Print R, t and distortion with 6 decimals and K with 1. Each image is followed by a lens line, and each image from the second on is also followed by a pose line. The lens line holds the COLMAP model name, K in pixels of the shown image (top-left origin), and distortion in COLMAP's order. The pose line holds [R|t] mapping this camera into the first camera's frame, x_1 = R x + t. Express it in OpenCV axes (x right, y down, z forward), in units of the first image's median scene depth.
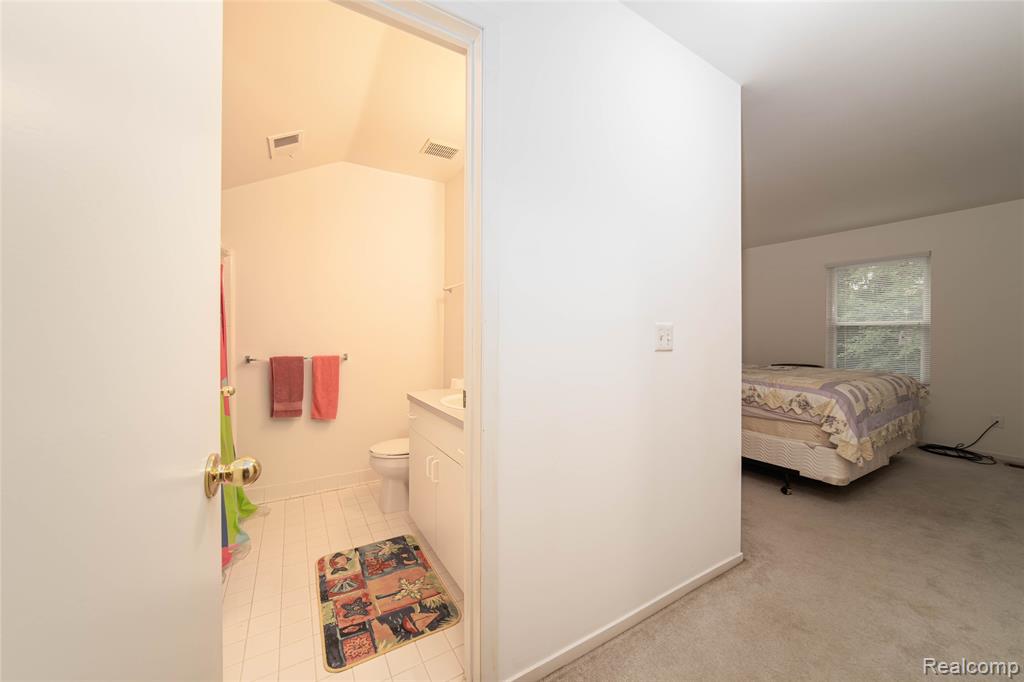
lens RADIAL K [[368.4, 0, 493.1], [0, 368.4, 339.3], [0, 0, 1]] dist [-0.001382, 0.000219]
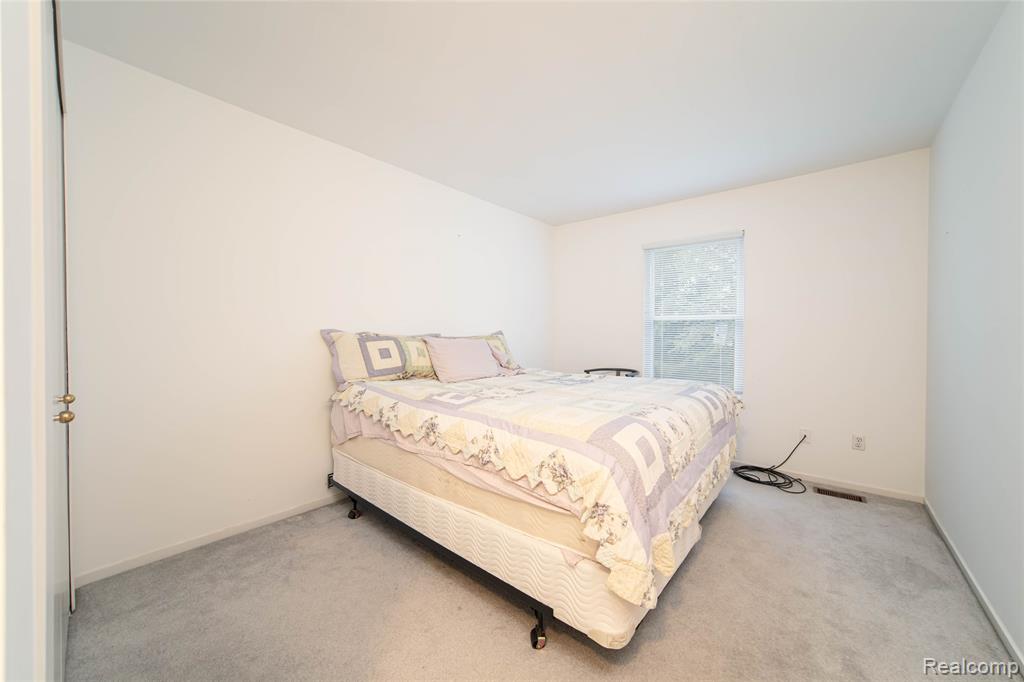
lens RADIAL K [[368.4, 0, 493.1], [0, 368.4, 339.3], [0, 0, 1]] dist [-0.001382, 0.000219]
pose [[0.956579, 0.000137, 0.291474, 0.441142], [-0.003458, 0.999935, 0.010879, -0.003072], [-0.291453, -0.011414, 0.956517, 0.403442]]
